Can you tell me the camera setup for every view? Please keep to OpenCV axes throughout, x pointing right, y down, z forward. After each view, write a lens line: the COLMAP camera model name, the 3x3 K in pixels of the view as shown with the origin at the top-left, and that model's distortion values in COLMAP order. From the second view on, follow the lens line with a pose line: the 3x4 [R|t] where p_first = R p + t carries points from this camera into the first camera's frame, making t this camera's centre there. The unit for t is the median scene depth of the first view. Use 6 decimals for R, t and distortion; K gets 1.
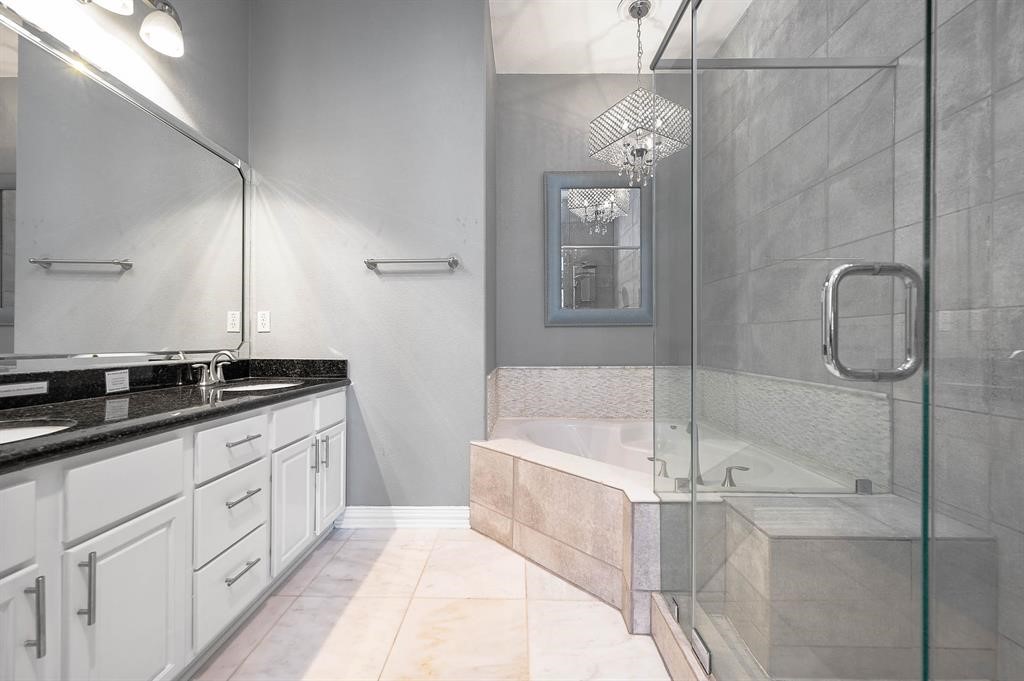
lens RADIAL K [[404.7, 0, 512.7], [0, 404.7, 340.0], [0, 0, 1]] dist [-0.001329, -0.000310]
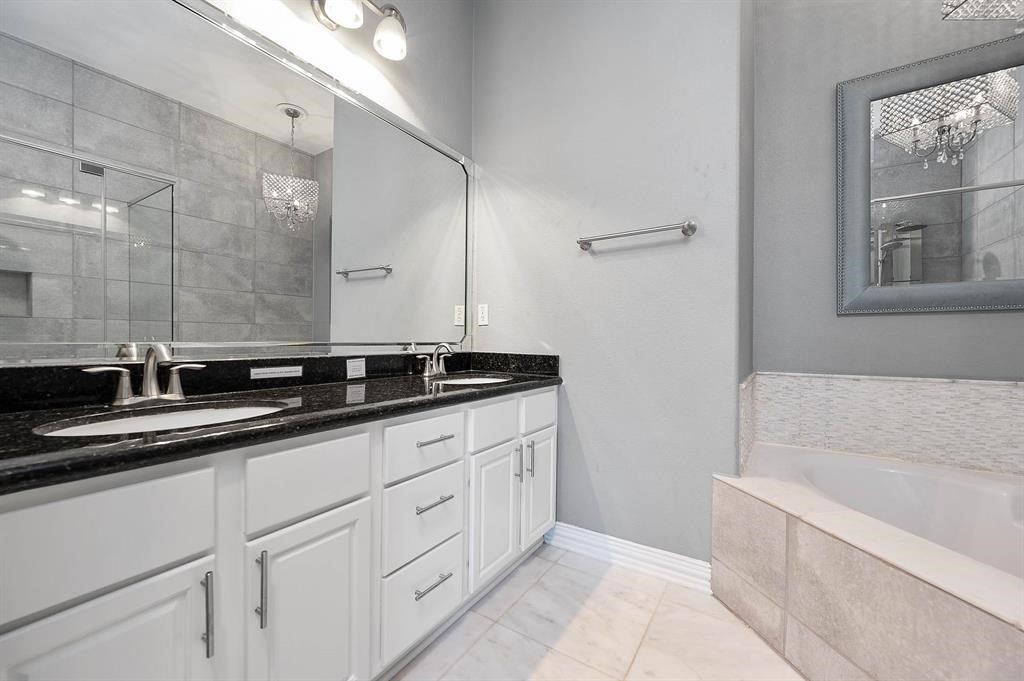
lens RADIAL K [[404.7, 0, 514.1], [0, 404.7, 338.1], [0, 0, 1]] dist [-0.001329, -0.000310]
pose [[0.846062, 0.004867, -0.533063, -0.023519], [-0.006095, 0.999981, -0.000544, 0.012966], [0.533050, 0.003709, 0.846076, 0.218758]]
